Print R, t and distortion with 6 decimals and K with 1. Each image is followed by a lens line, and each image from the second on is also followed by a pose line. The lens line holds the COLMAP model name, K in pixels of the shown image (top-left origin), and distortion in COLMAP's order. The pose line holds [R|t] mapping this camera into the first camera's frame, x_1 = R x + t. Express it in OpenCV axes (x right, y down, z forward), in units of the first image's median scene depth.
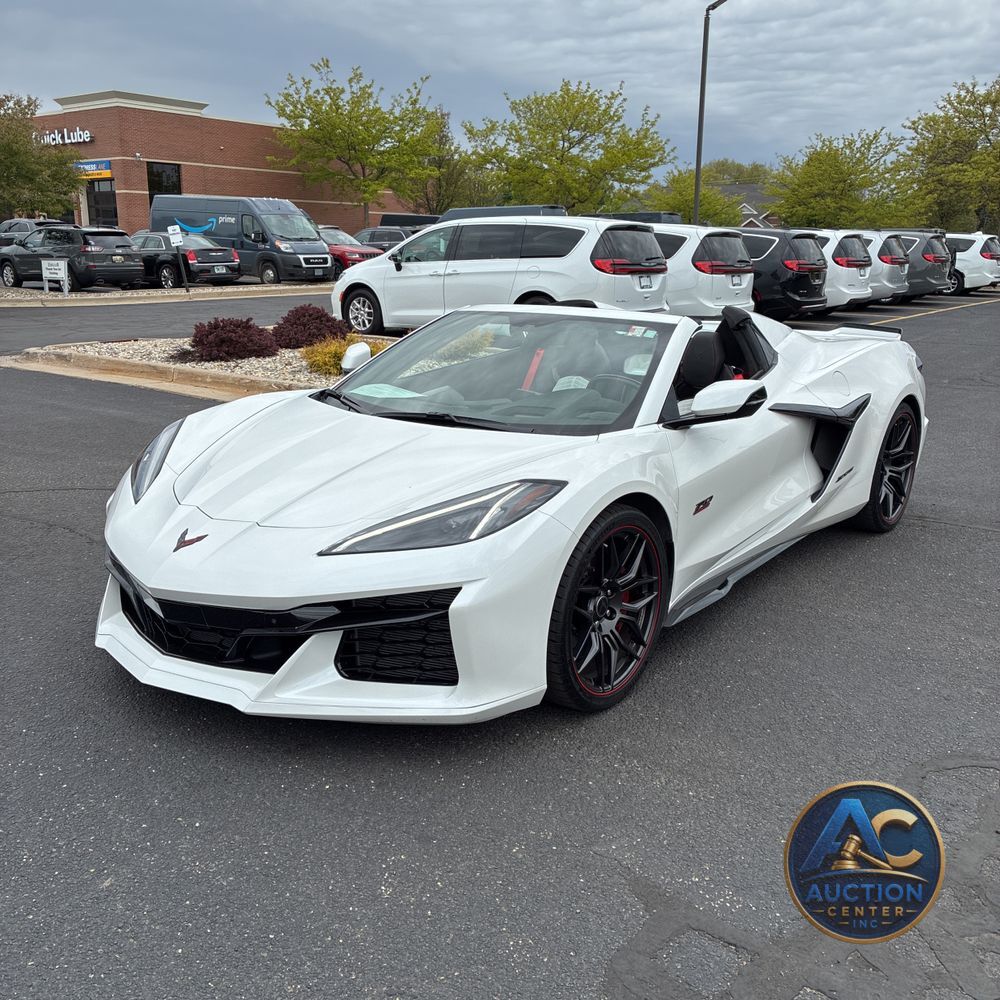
lens RADIAL K [[1017.3, 0, 502.9], [0, 1017.3, 498.7], [0, 0, 1]] dist [0.017730, 0.000000]
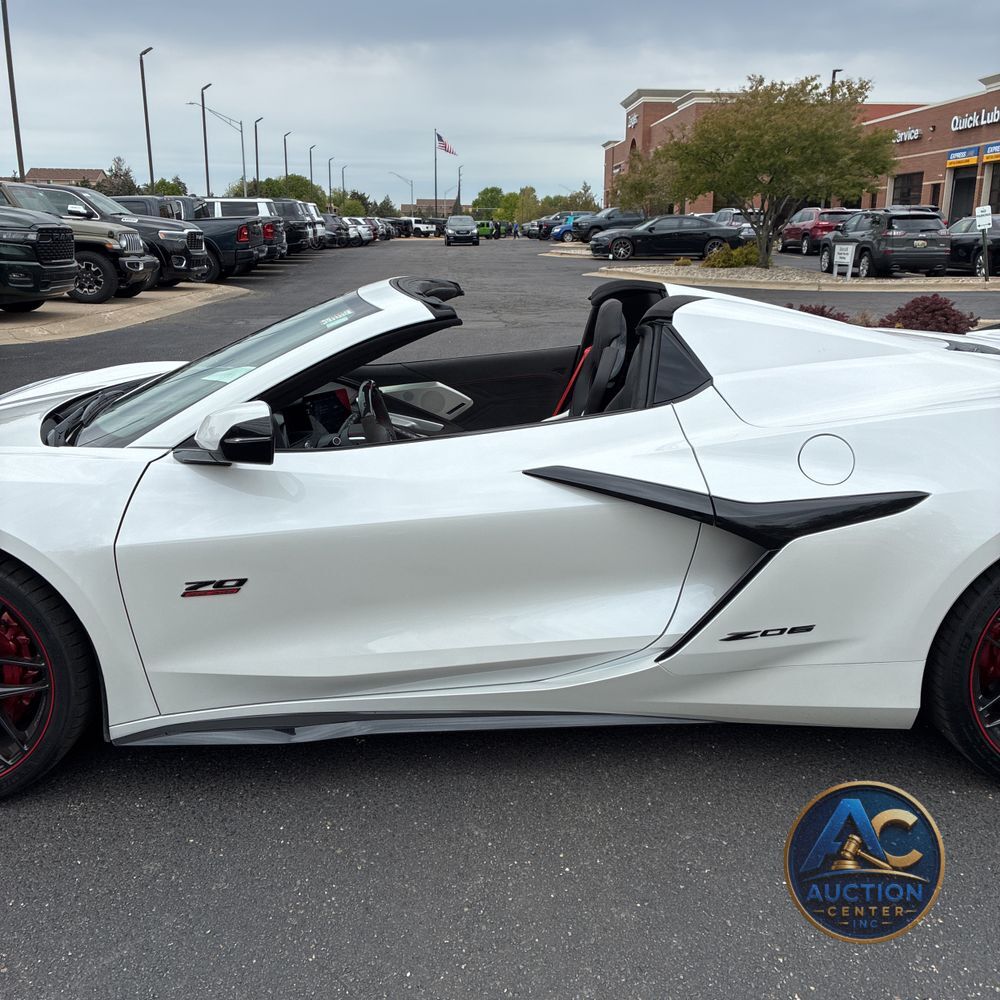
lens RADIAL K [[1017.3, 0, 506.7], [0, 1017.3, 500.1], [0, 0, 1]] dist [0.017730, 0.000000]
pose [[0.647293, 0.191965, -0.737672, 0.118808], [-0.183628, 0.978538, 0.093516, -0.021692], [0.739792, 0.074925, 0.668651, 0.106935]]
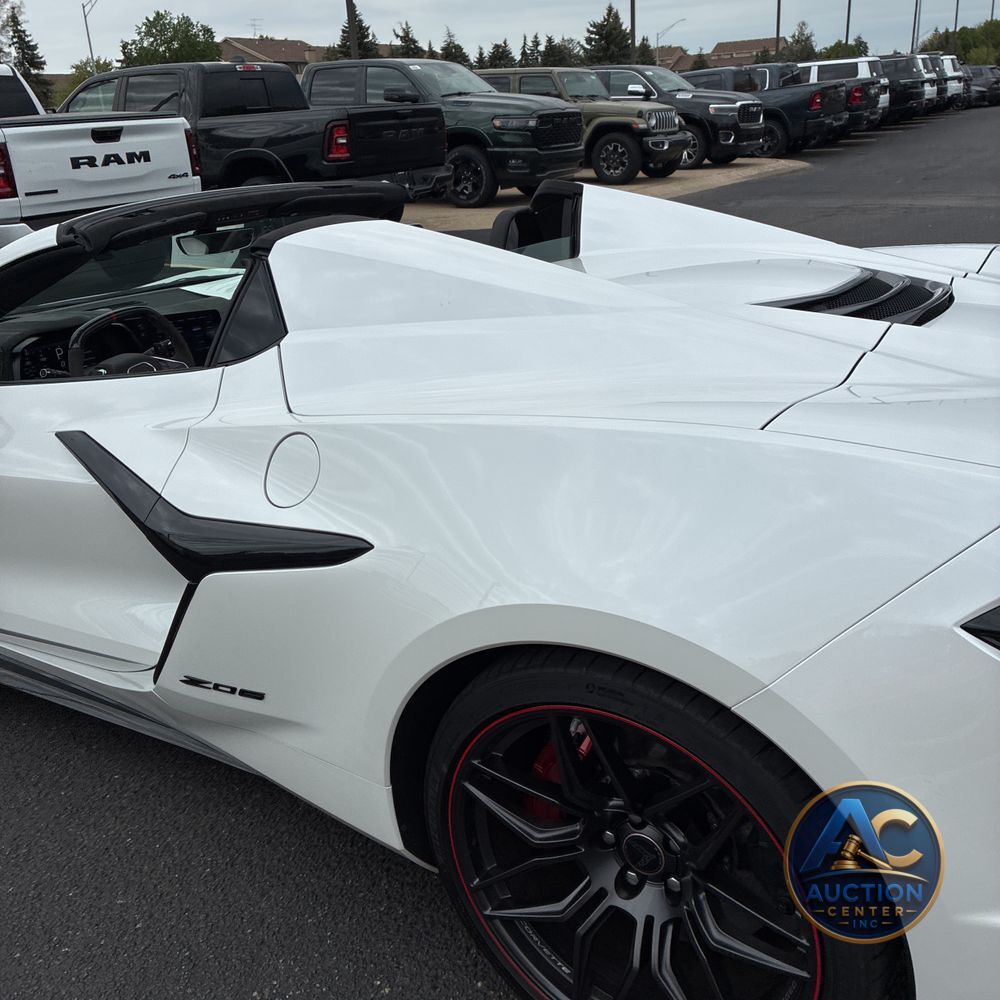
lens RADIAL K [[1017.3, 0, 503.2], [0, 1017.3, 497.6], [0, 0, 1]] dist [0.017730, 0.000000]
pose [[0.079294, 0.339469, -0.937269, 0.131202], [-0.182669, 0.929257, 0.321113, -0.044927], [0.979972, 0.145748, 0.135695, 0.201043]]
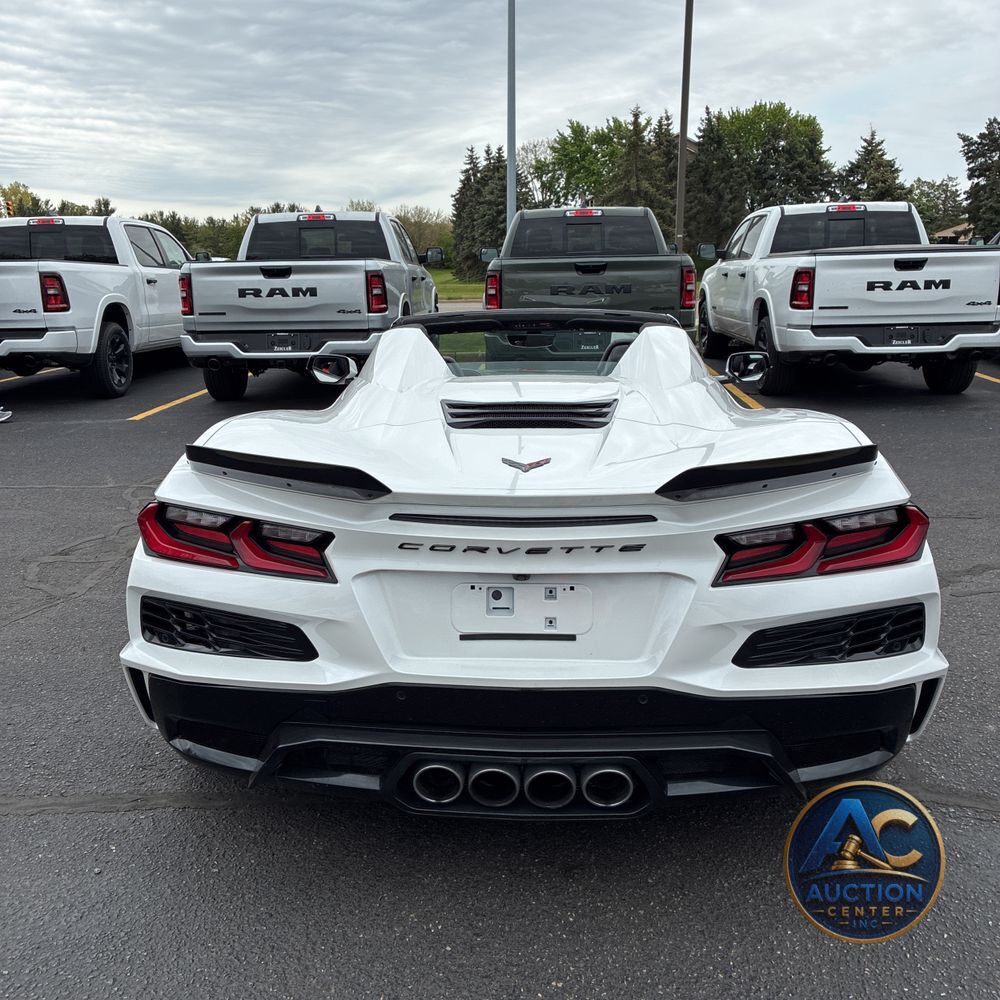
lens RADIAL K [[1017.3, 0, 468.9], [0, 1017.3, 497.2], [0, 0, 1]] dist [0.017730, 0.000000]
pose [[-0.826000, 0.125570, -0.549505, 0.125734], [-0.129662, 0.906399, 0.402030, -0.076402], [0.548554, 0.403327, -0.732404, 0.322975]]
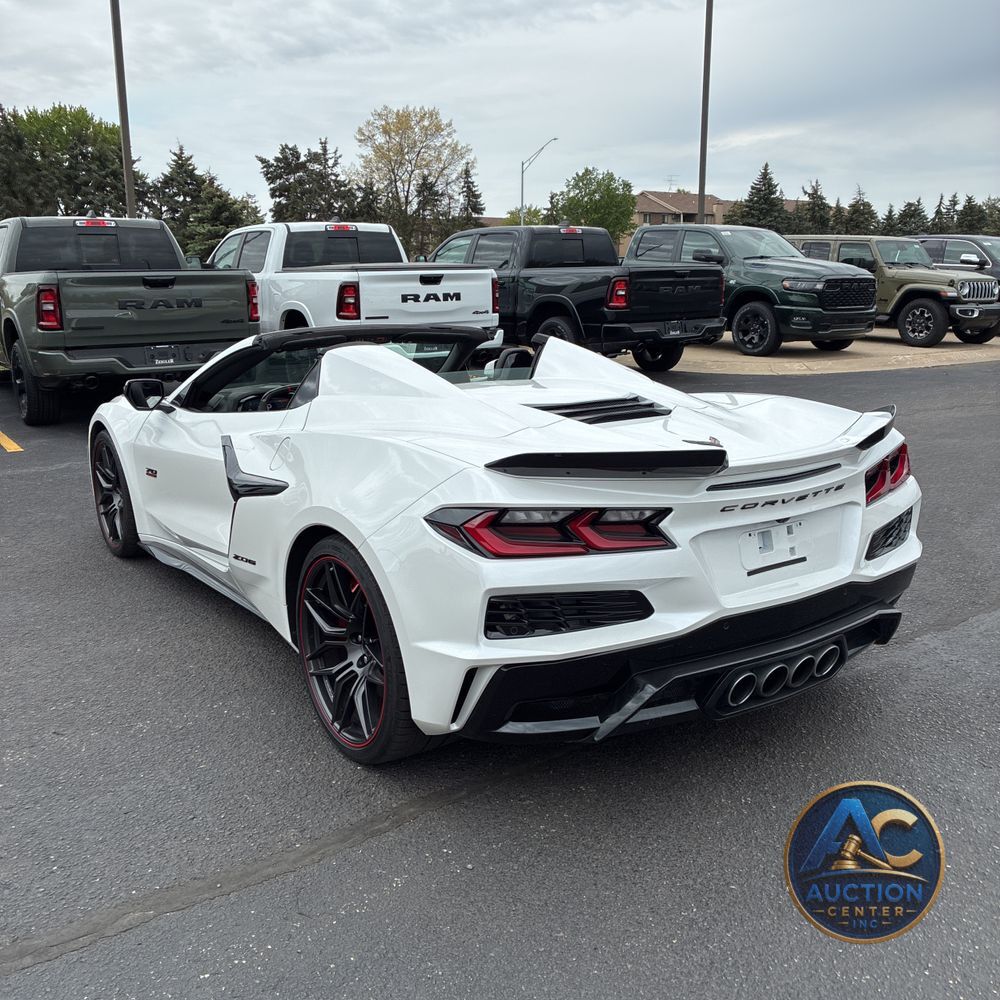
lens RADIAL K [[1017.3, 0, 501.3], [0, 1017.3, 504.8], [0, 0, 1]] dist [0.017730, 0.000000]
pose [[-0.299784, 0.206467, -0.931397, 0.193389], [-0.226265, 0.933056, 0.279661, -0.063307], [0.926787, 0.294581, -0.232999, 0.262110]]
